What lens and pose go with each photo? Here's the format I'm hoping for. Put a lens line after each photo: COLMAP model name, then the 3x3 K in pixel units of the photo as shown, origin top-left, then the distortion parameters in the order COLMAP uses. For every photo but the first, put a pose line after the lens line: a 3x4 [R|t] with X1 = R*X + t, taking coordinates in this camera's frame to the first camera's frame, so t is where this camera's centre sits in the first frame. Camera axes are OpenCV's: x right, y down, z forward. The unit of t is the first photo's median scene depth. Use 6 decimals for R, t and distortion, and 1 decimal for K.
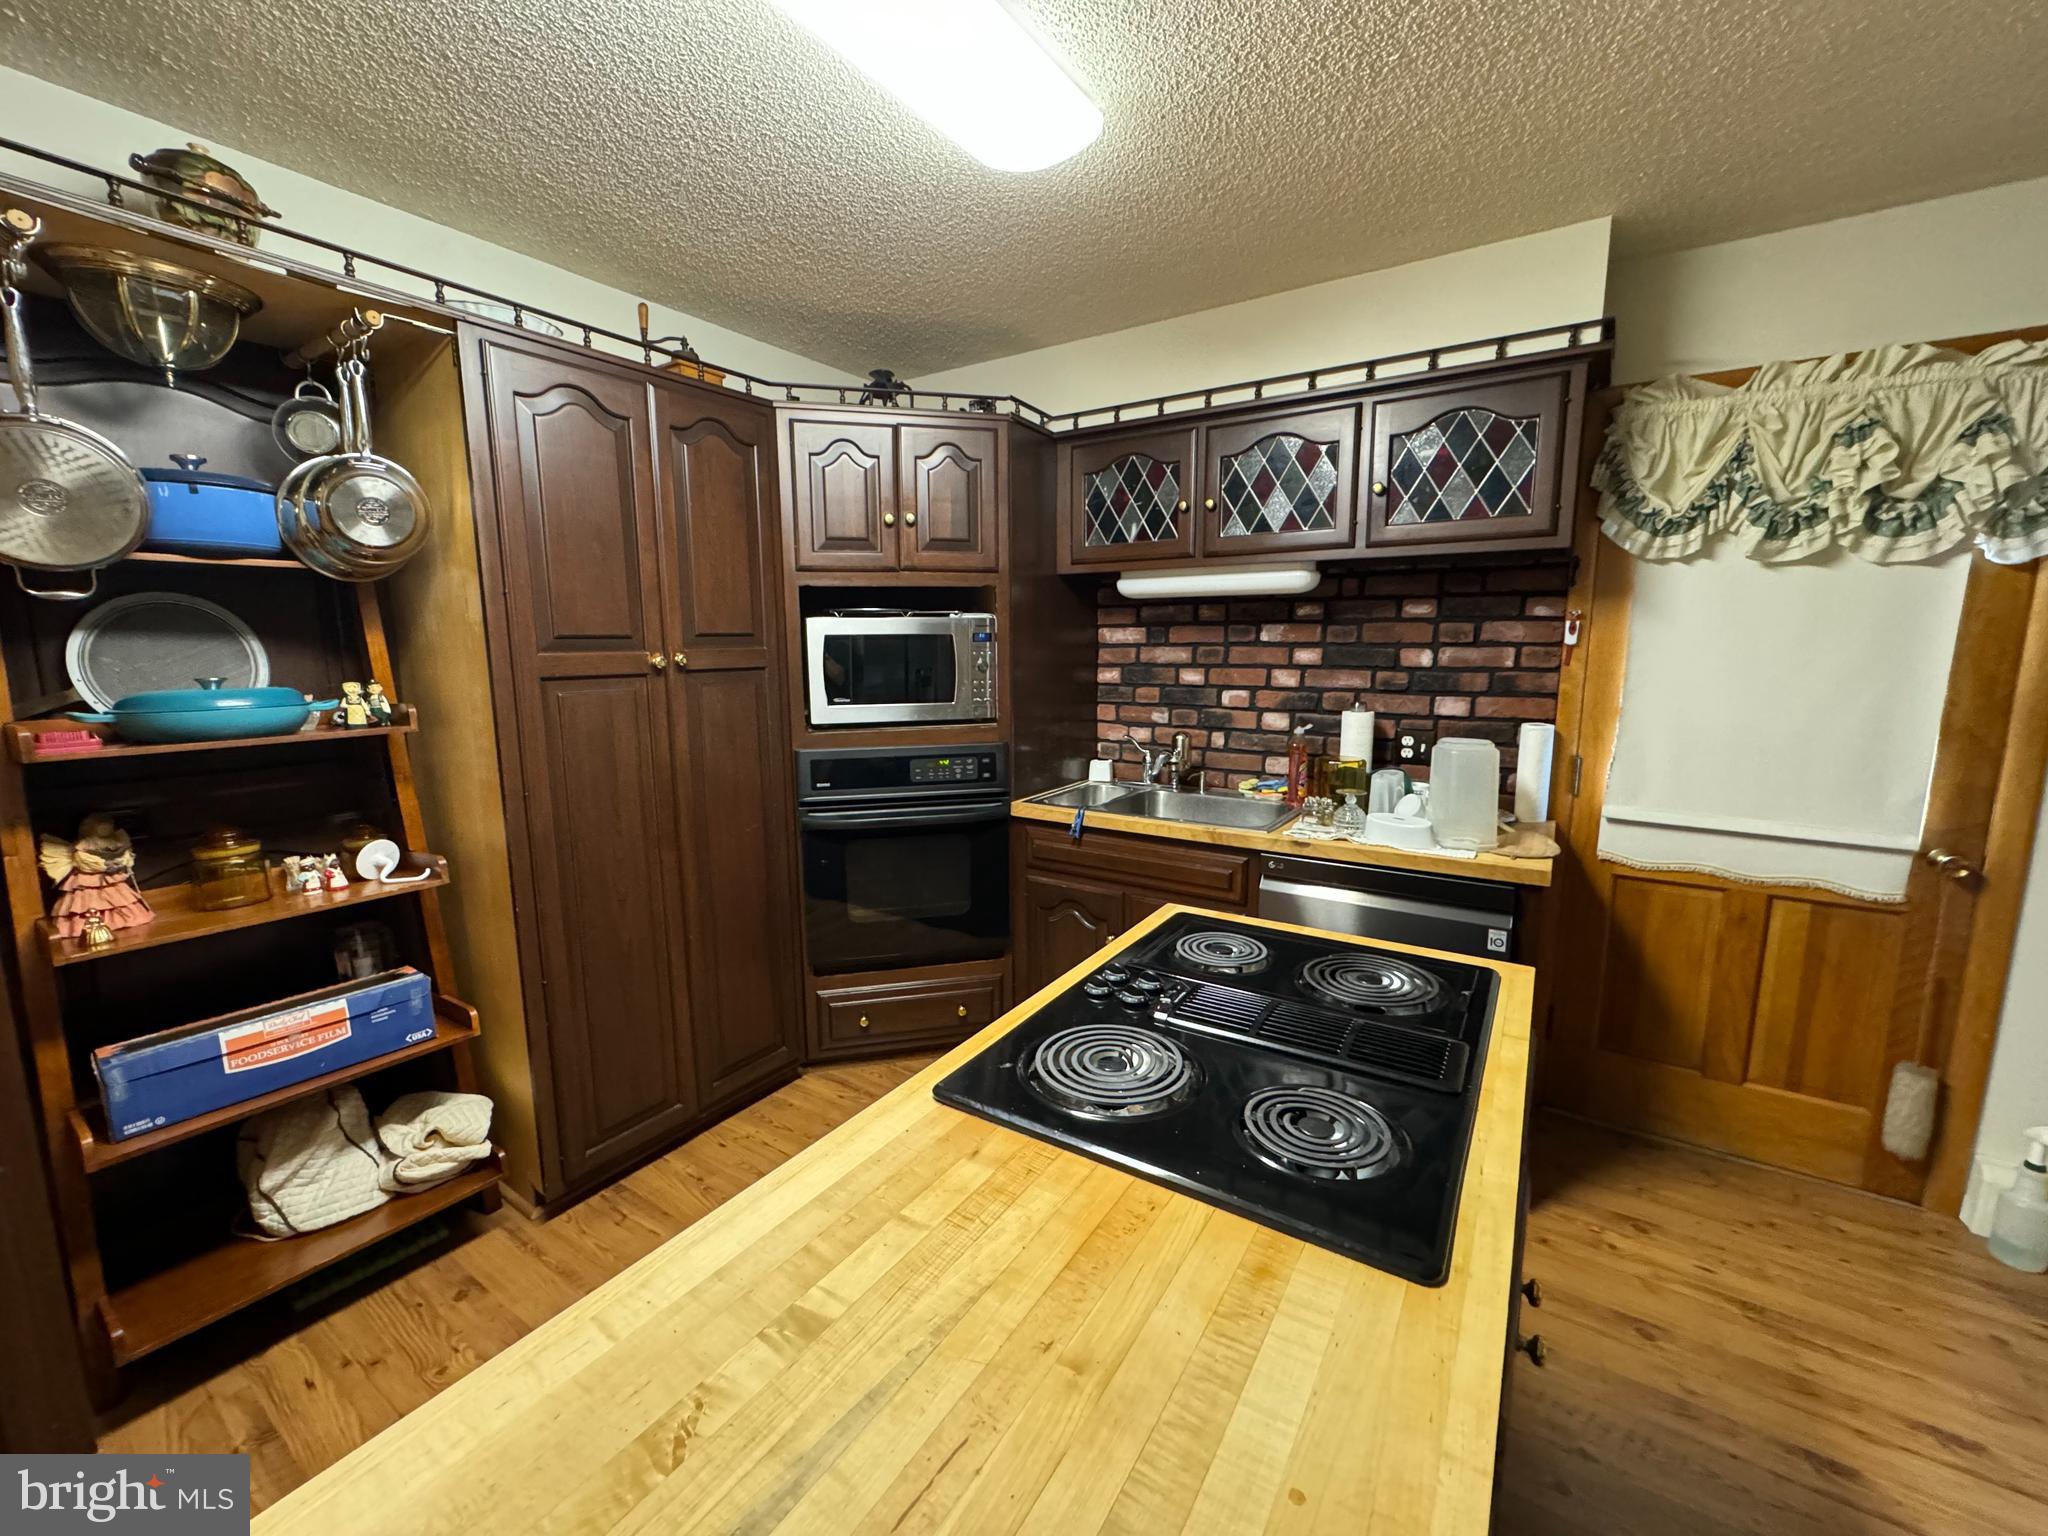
lens RADIAL K [[820.8, 0, 1028.3], [0, 820.8, 765.3], [0, 0, 1]] dist [-0.003382, 0.000654]
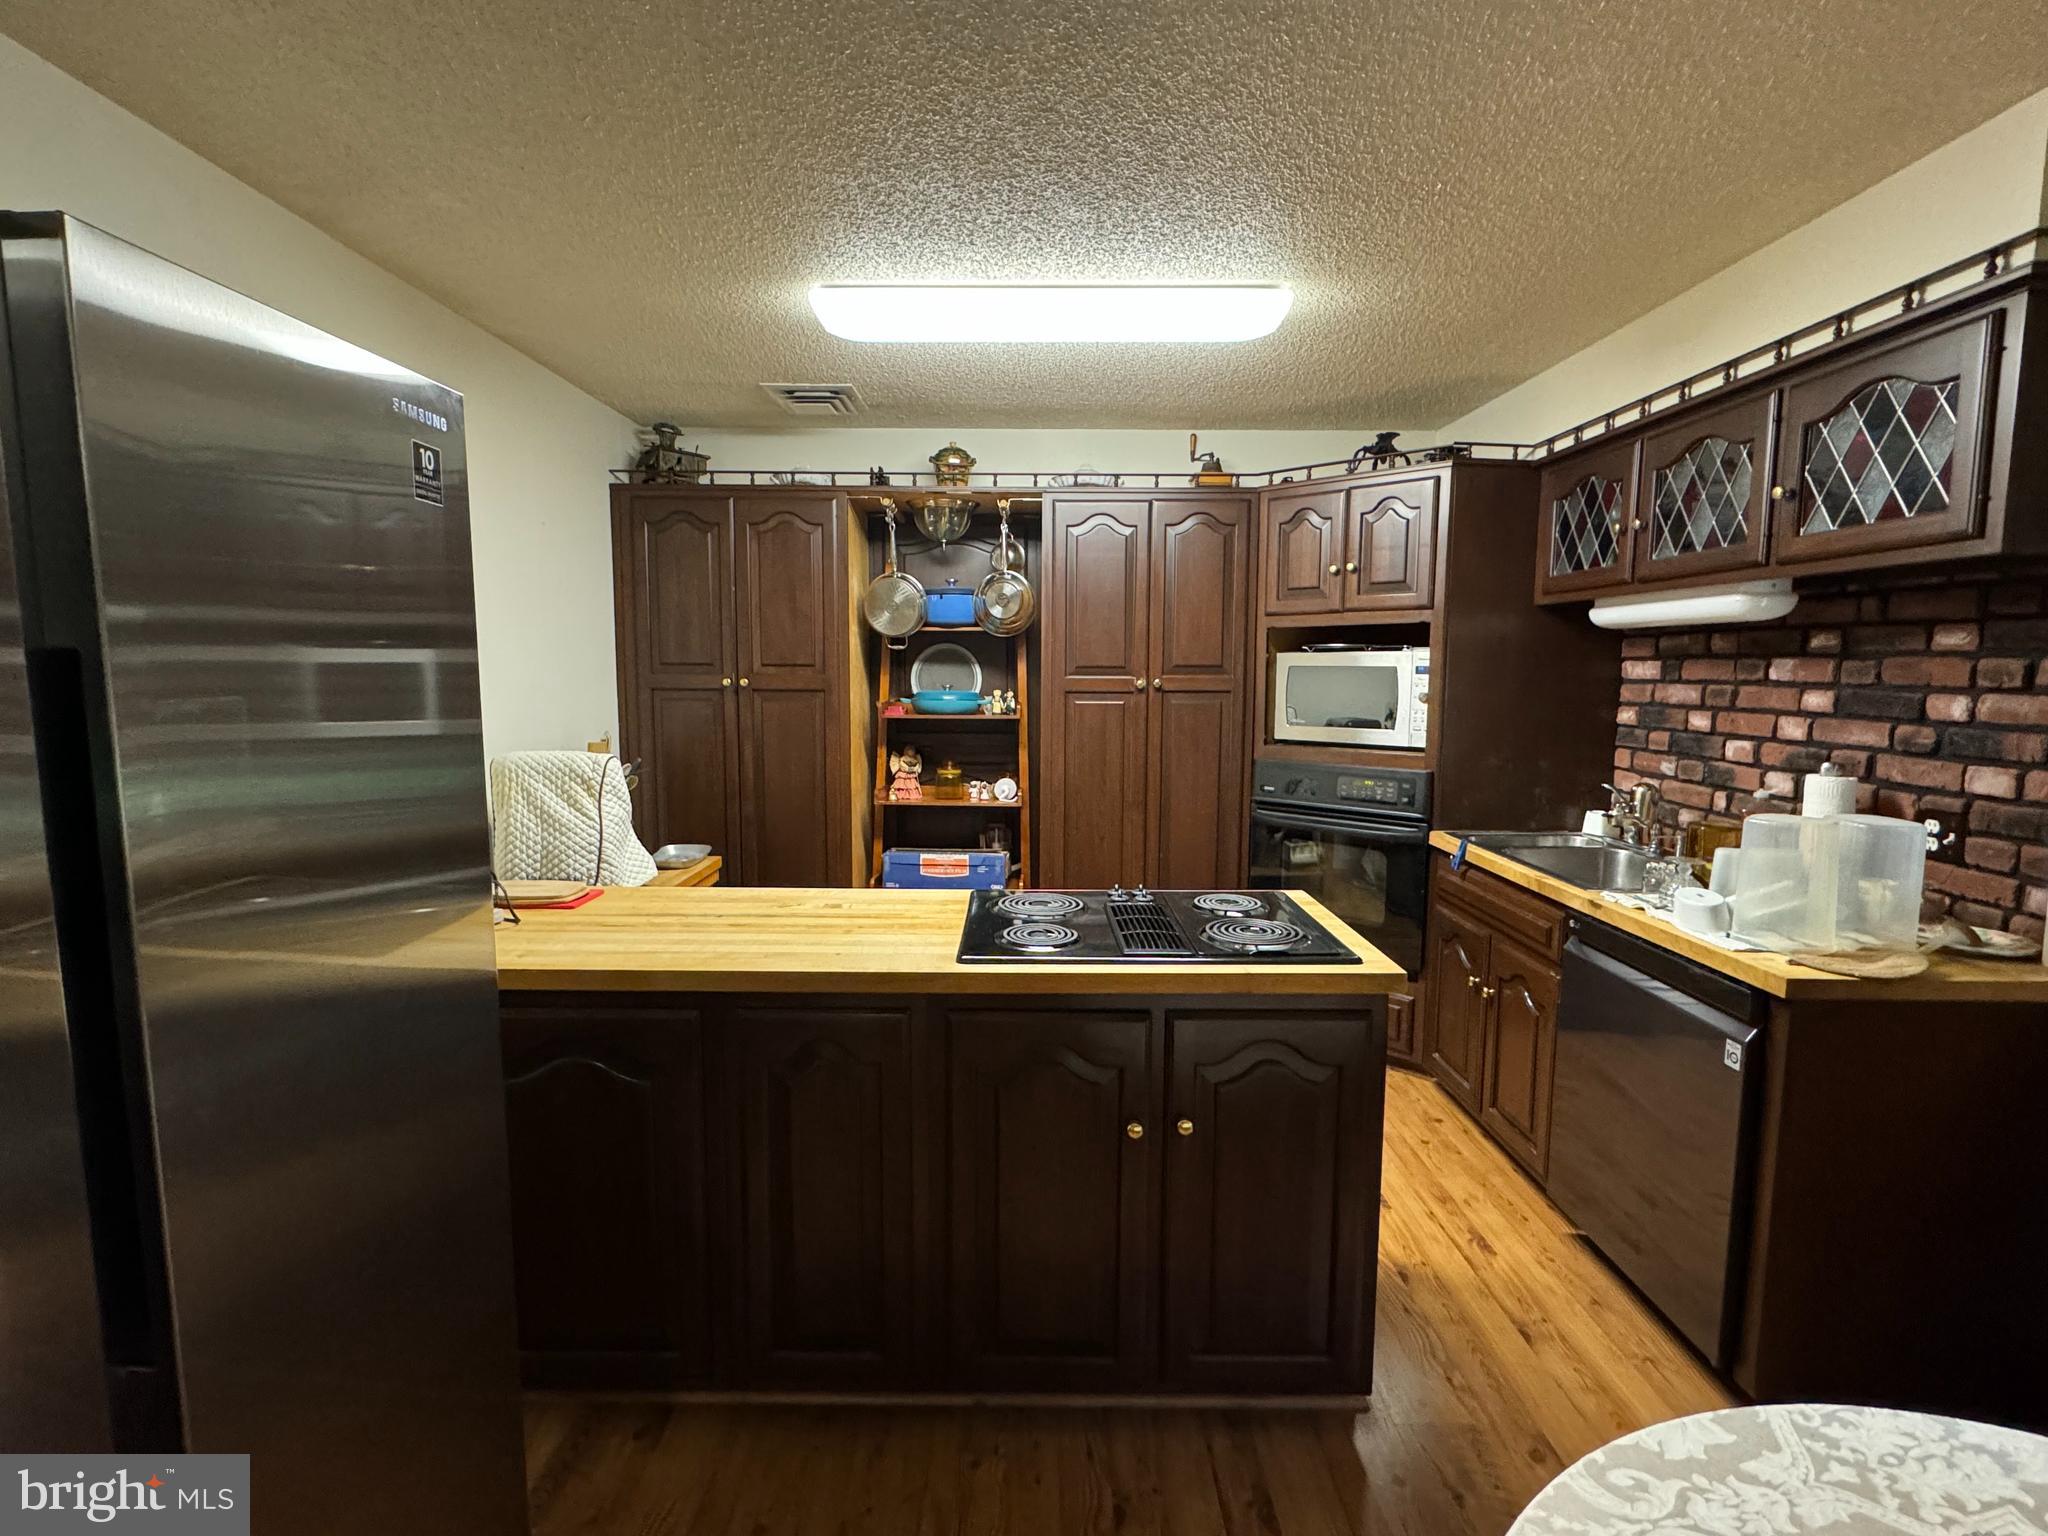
lens RADIAL K [[944.9, 0, 1018.0], [0, 944.9, 766.3], [0, 0, 1]] dist [-0.003141, 0.000448]
pose [[0.539926, 0.098320, -0.835951, 0.707887], [-0.135251, 0.990383, 0.029127, 0.001237], [0.830775, 0.097337, 0.548031, -0.086399]]
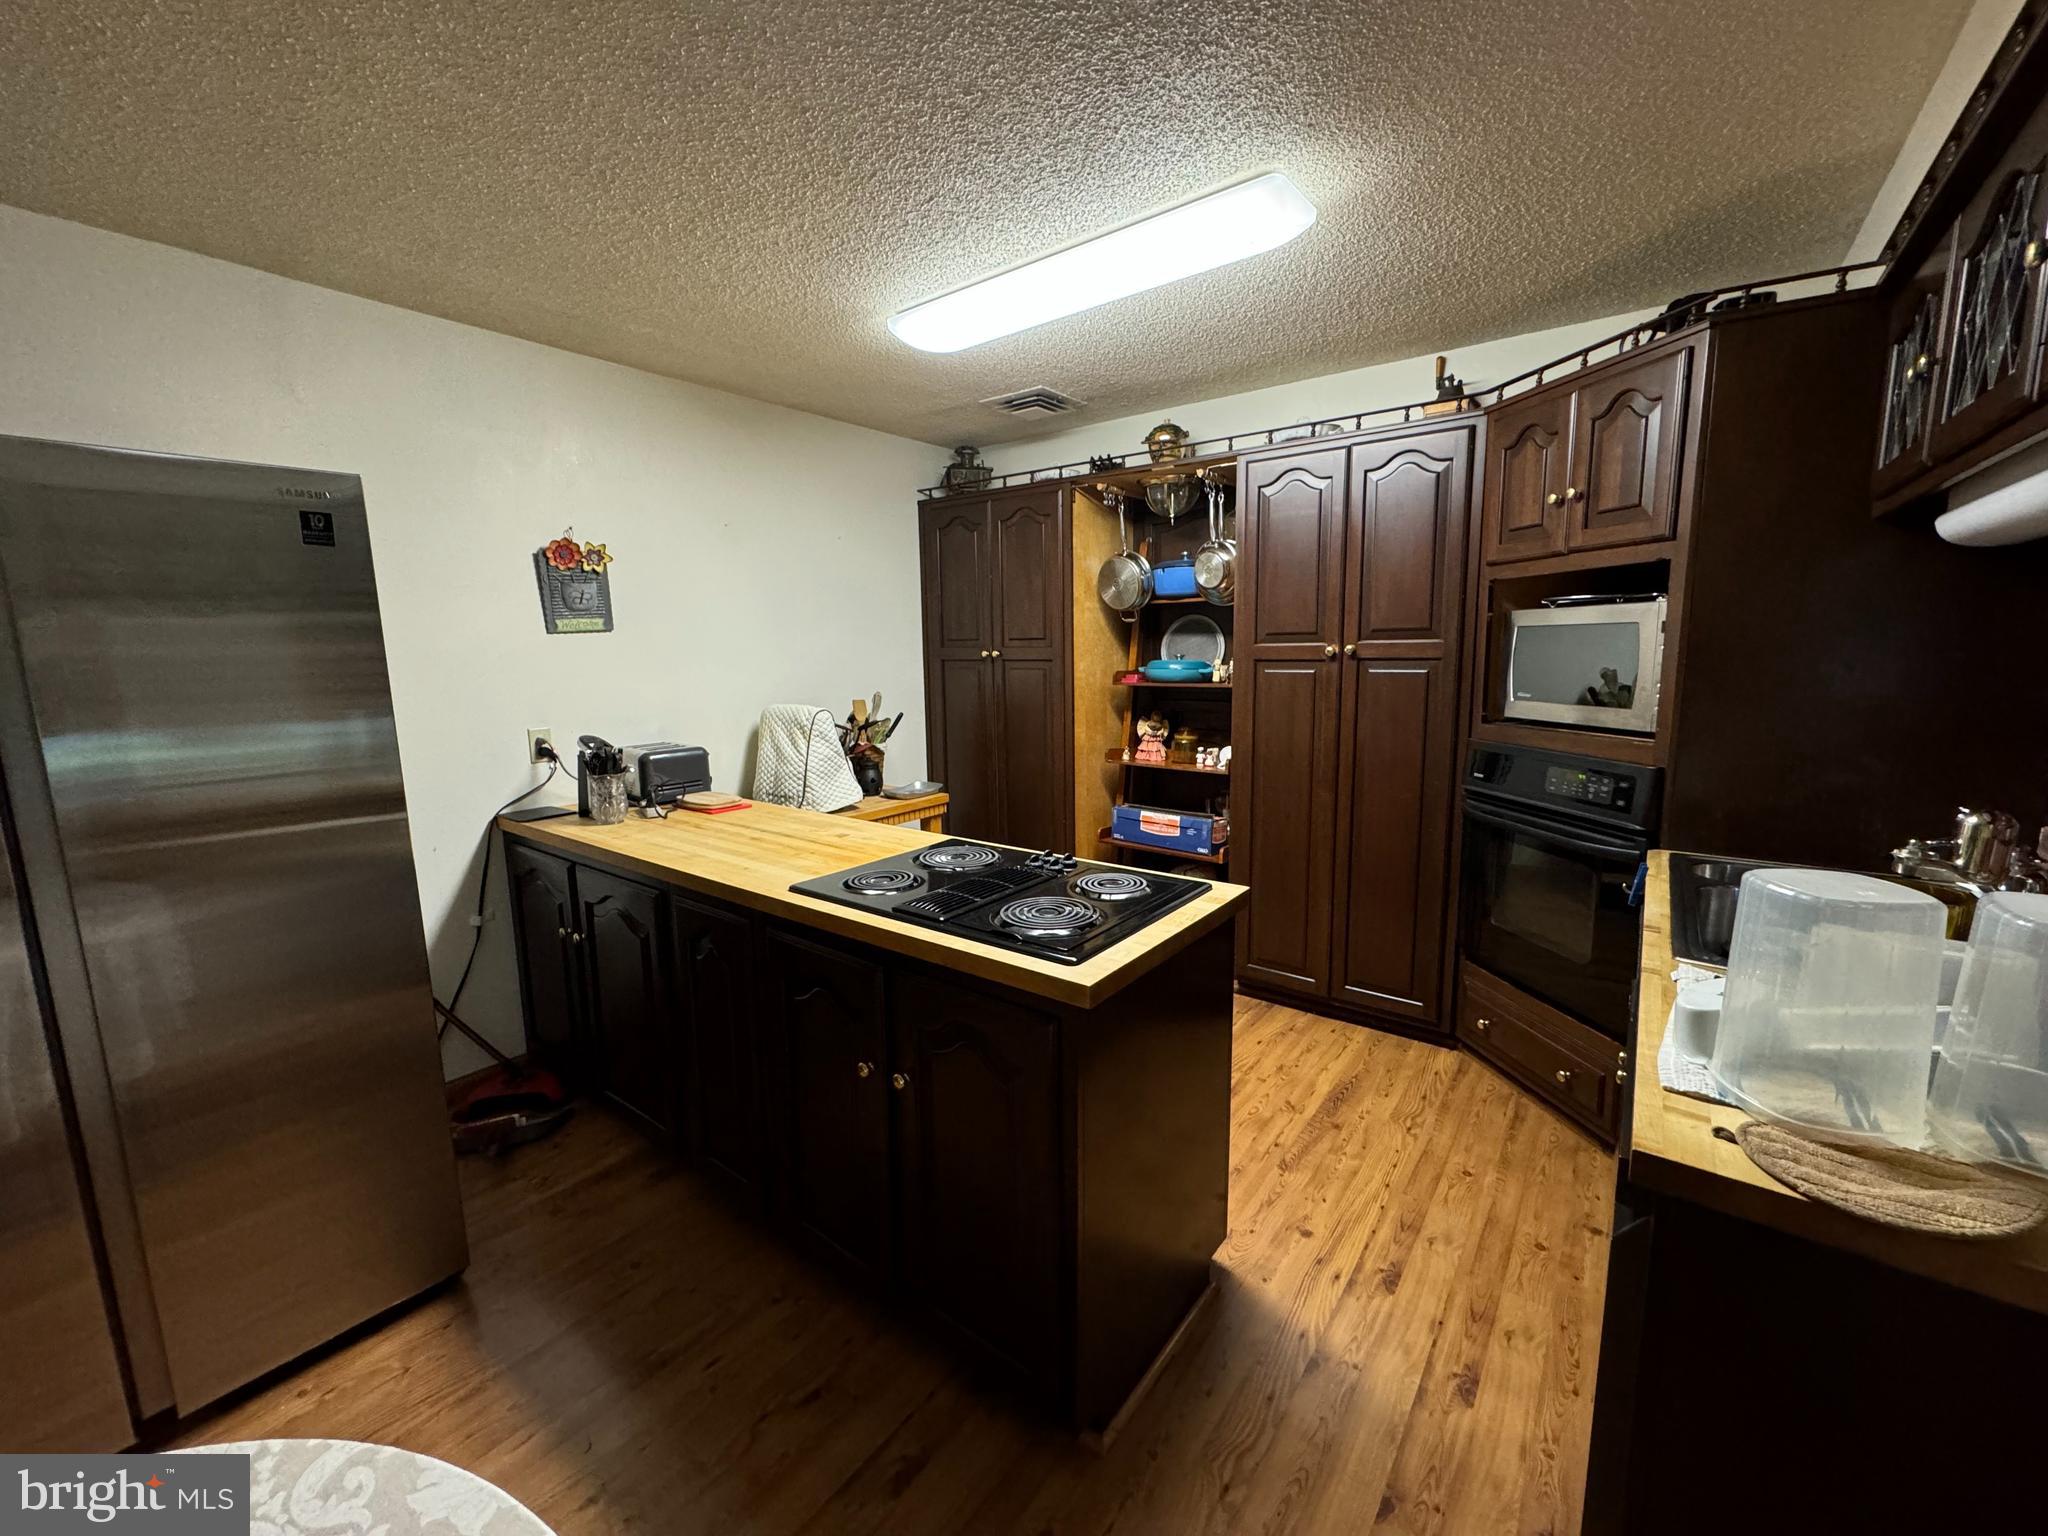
lens RADIAL K [[820.8, 0, 1014.7], [0, 820.8, 766.7], [0, 0, 1]] dist [-0.003382, 0.000654]
pose [[-0.087059, 0.154881, -0.984090, 0.783529], [-0.133993, 0.977044, 0.165626, -0.076022], [0.987151, 0.146280, -0.064307, 0.483896]]
